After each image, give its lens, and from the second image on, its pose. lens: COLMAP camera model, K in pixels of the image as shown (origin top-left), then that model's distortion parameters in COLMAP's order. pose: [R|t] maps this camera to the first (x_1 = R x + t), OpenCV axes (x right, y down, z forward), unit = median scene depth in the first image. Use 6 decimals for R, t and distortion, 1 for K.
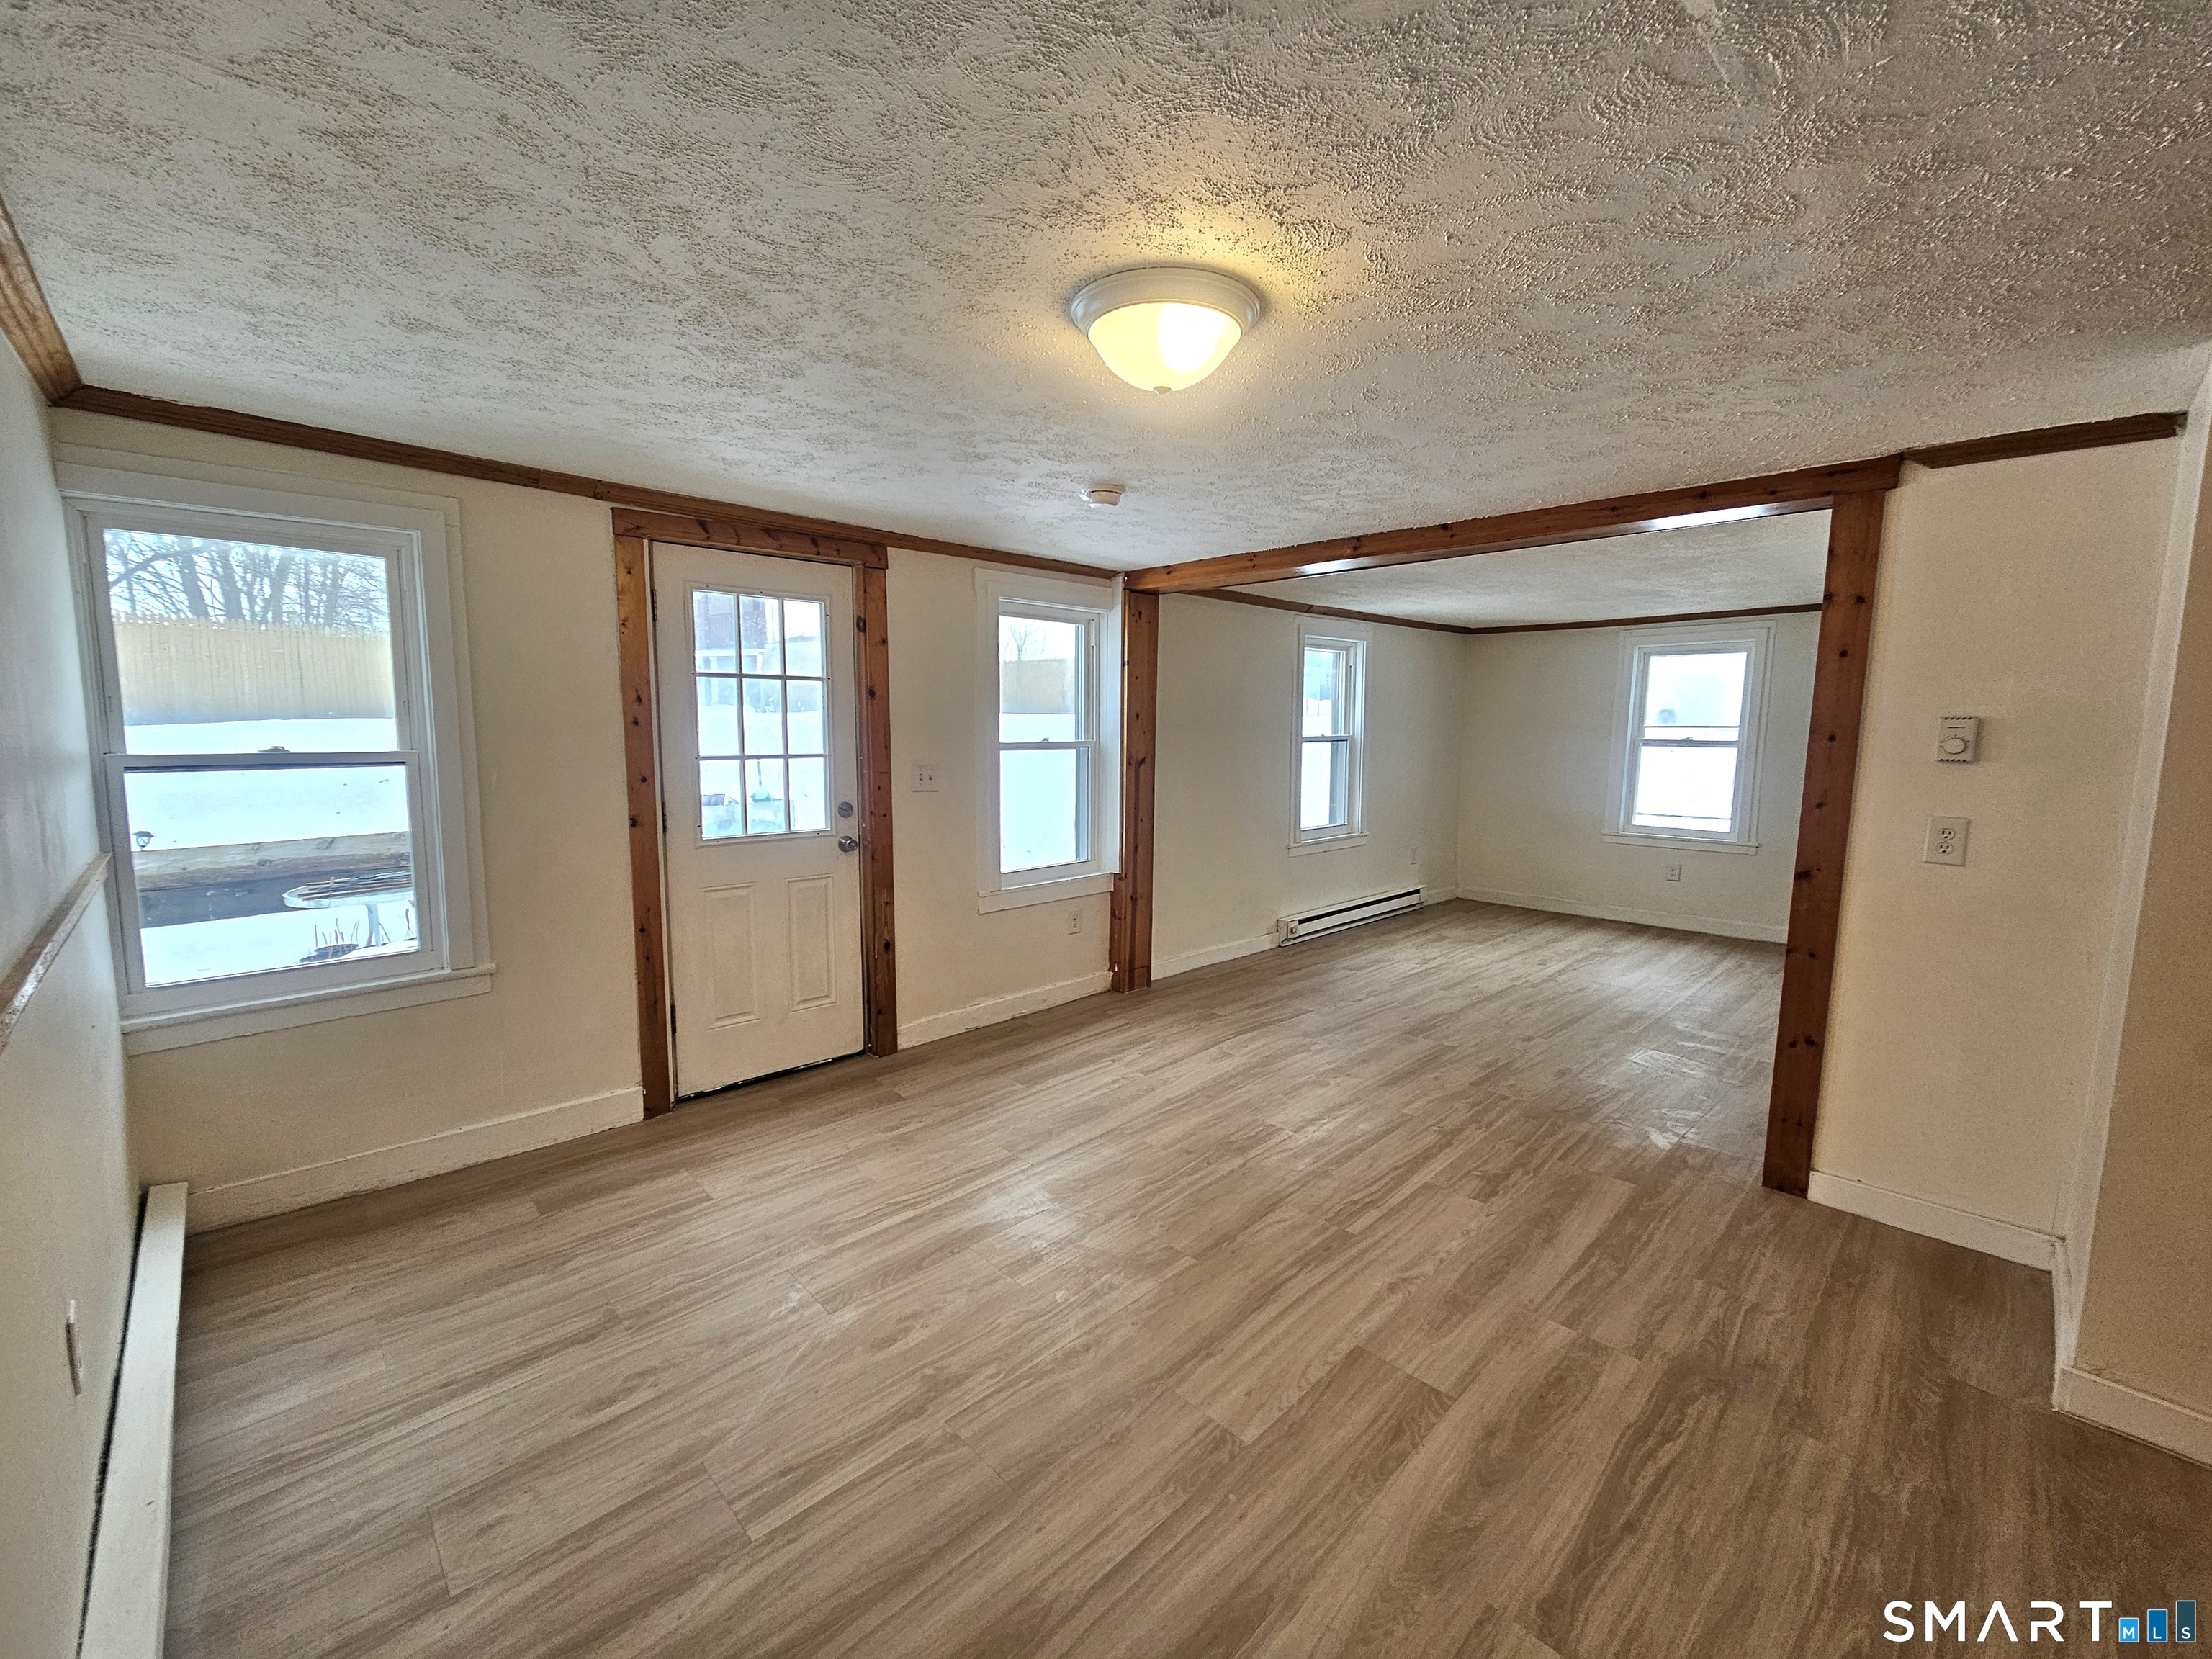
lens RADIAL K [[911.4, 0, 1103.9], [0, 911.4, 832.1], [0, 0, 1]] dist [0.002557, 0.000184]
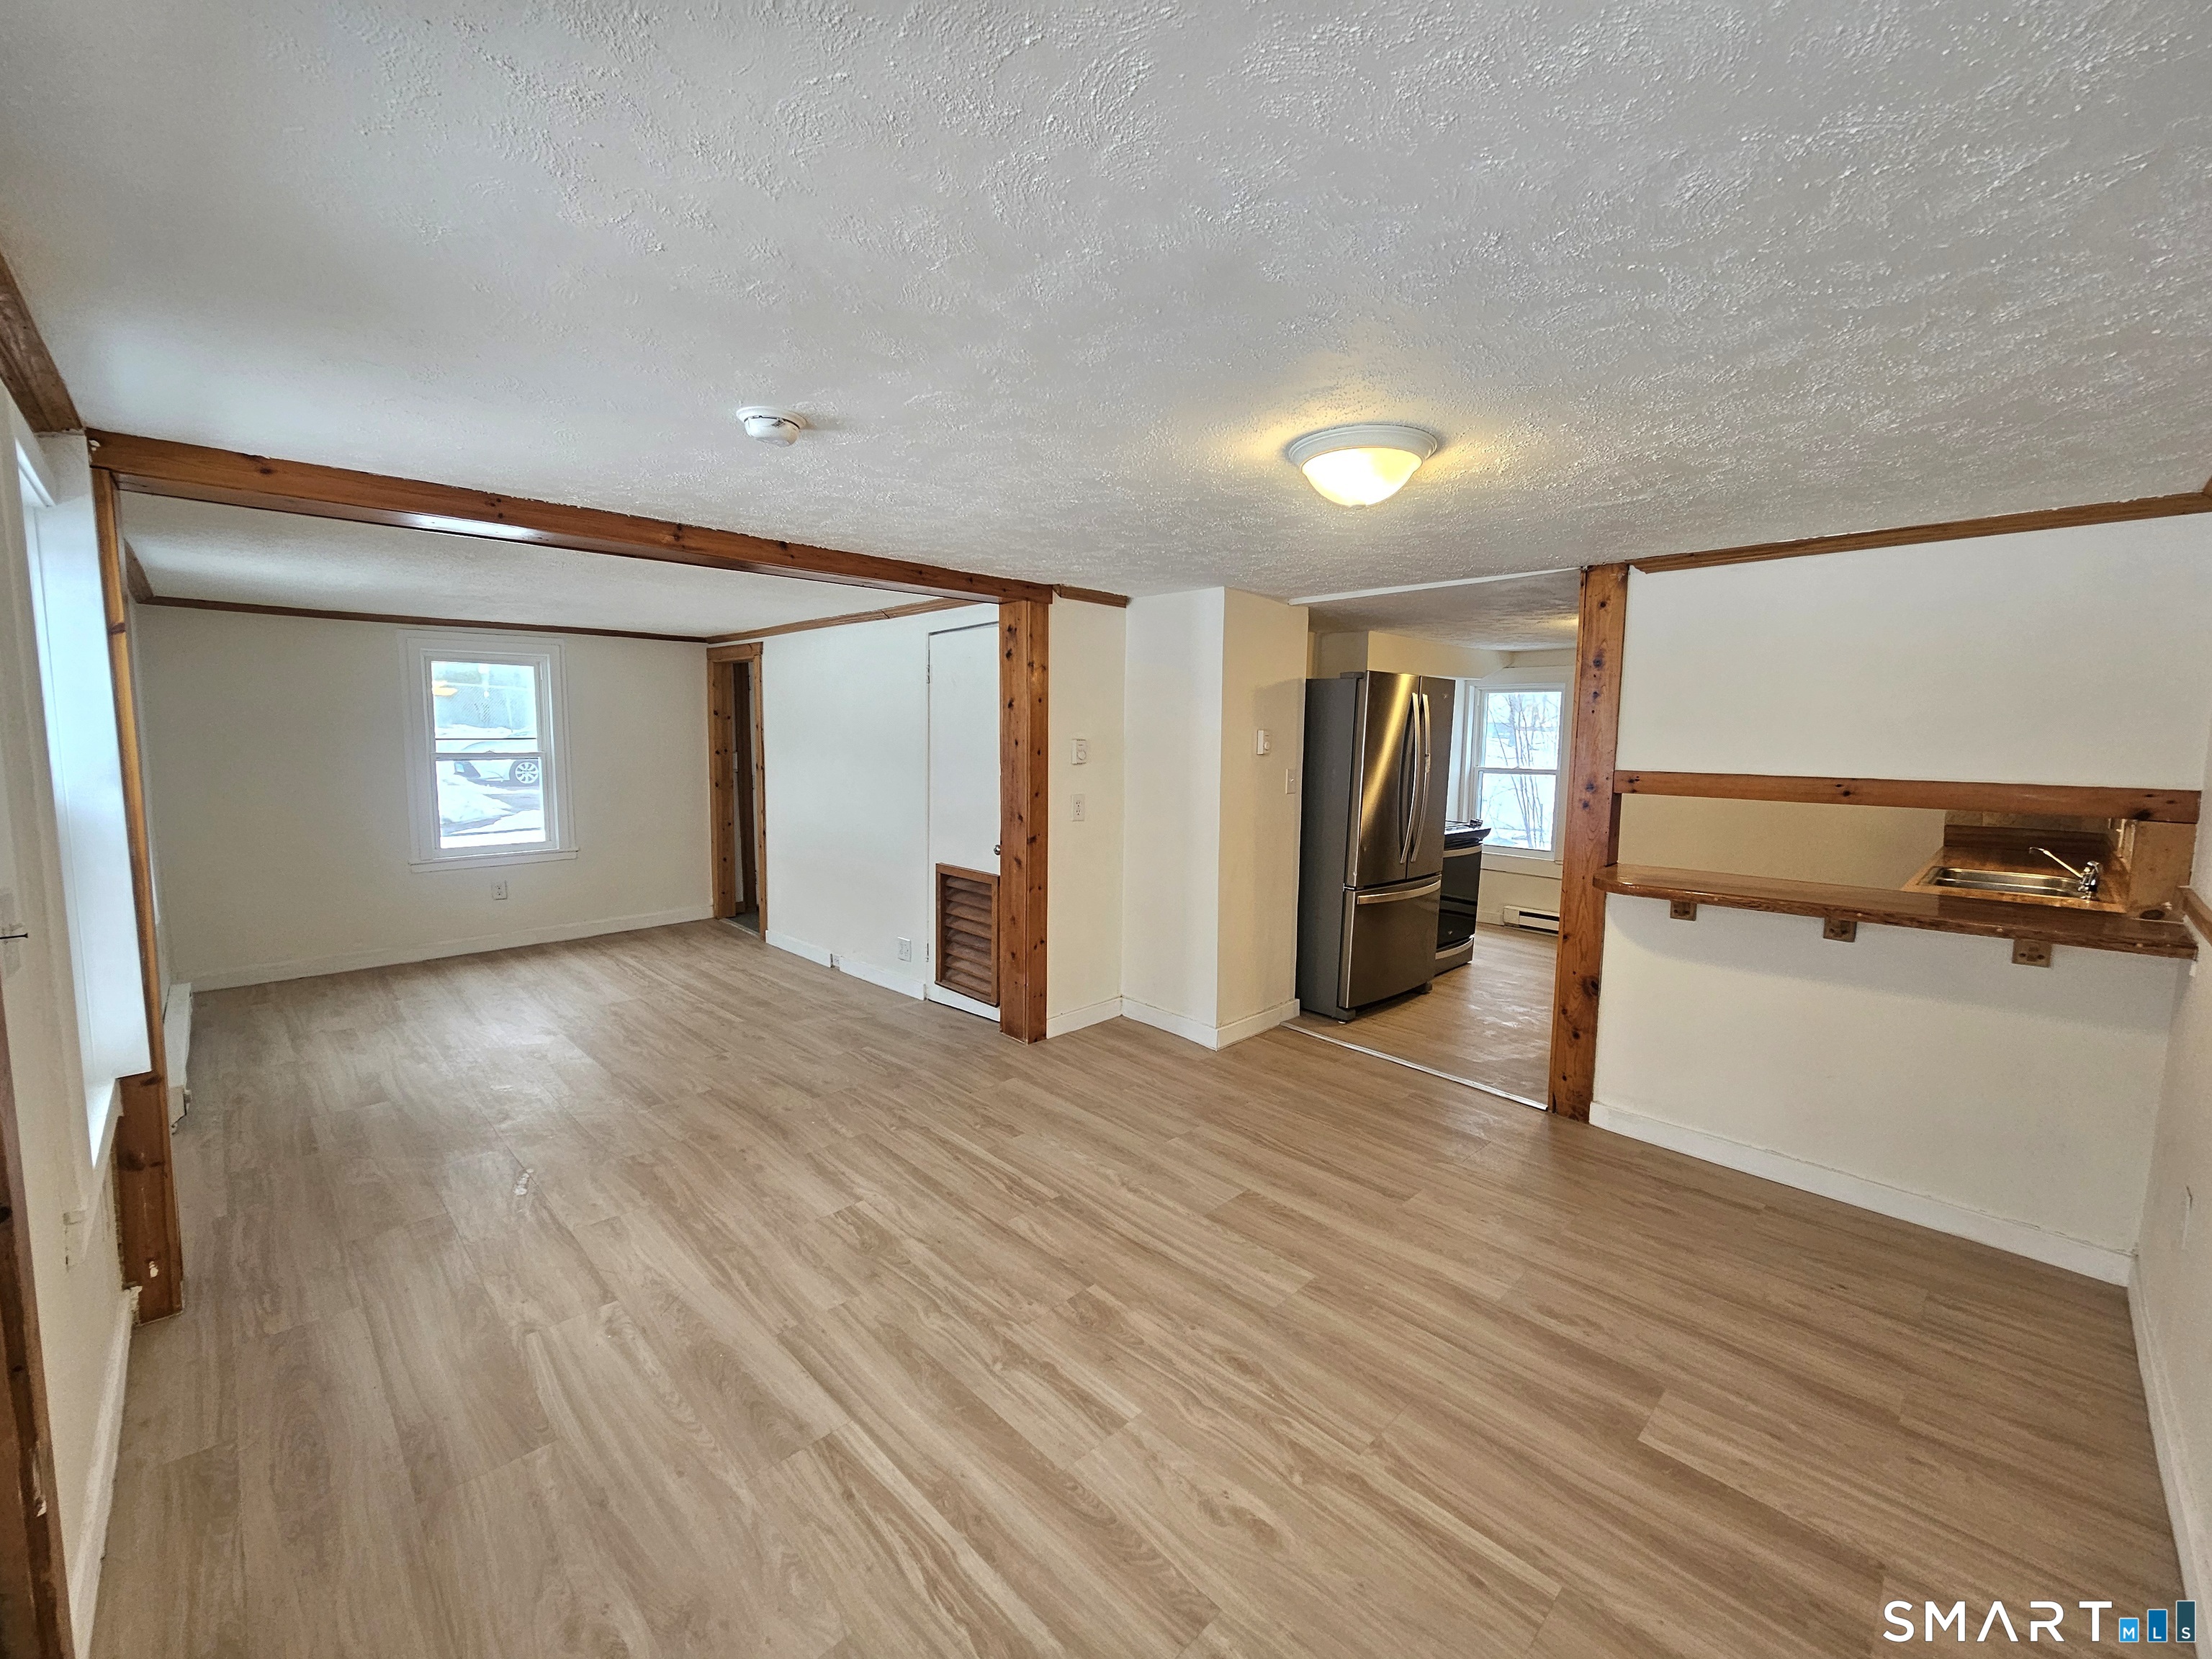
lens RADIAL K [[911.4, 0, 1108.1], [0, 911.4, 833.7], [0, 0, 1]] dist [0.002557, 0.000184]
pose [[-0.016147, -0.119222, 0.992736, -0.652145], [0.115949, 0.985944, 0.120292, -0.111008], [-0.993124, 0.117049, -0.002097, 0.716551]]
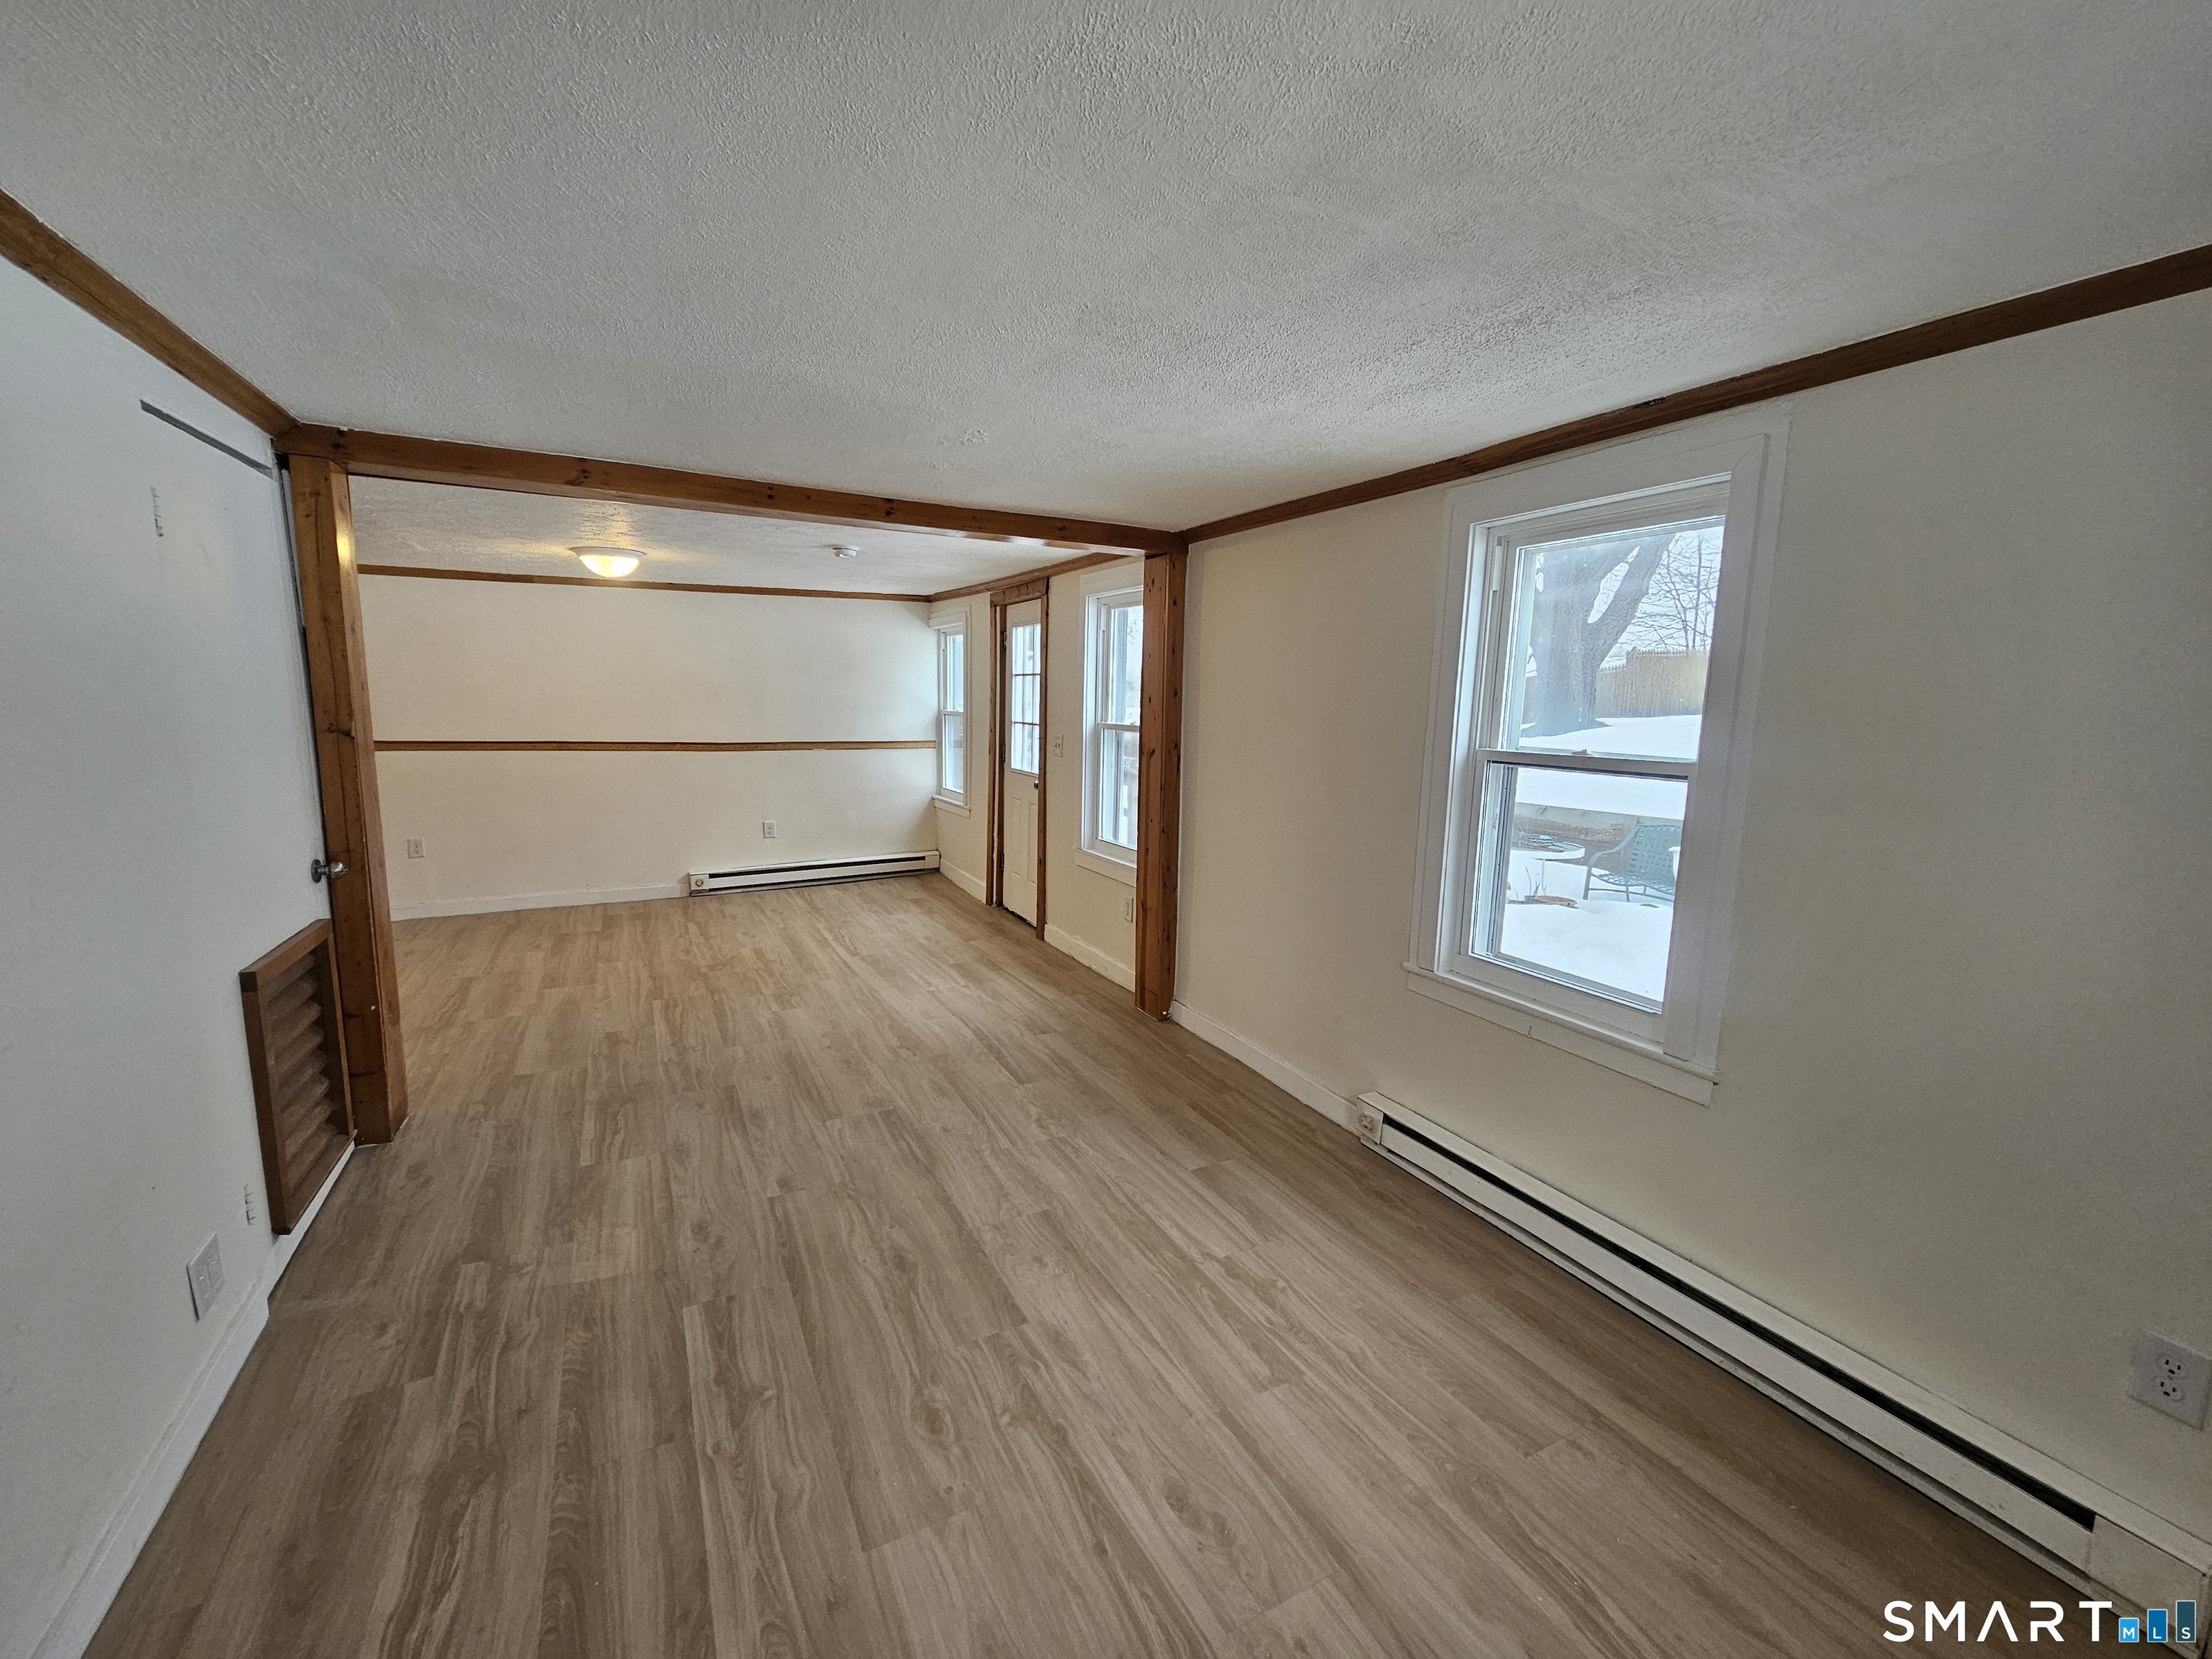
lens RADIAL K [[911.4, 0, 1106.2], [0, 911.4, 824.3], [0, 0, 1]] dist [0.002557, 0.000184]
pose [[-0.275526, 0.120633, -0.953695, 1.288557], [-0.142974, 0.975918, 0.164750, -0.213963], [0.950602, 0.181747, -0.251643, 1.731800]]
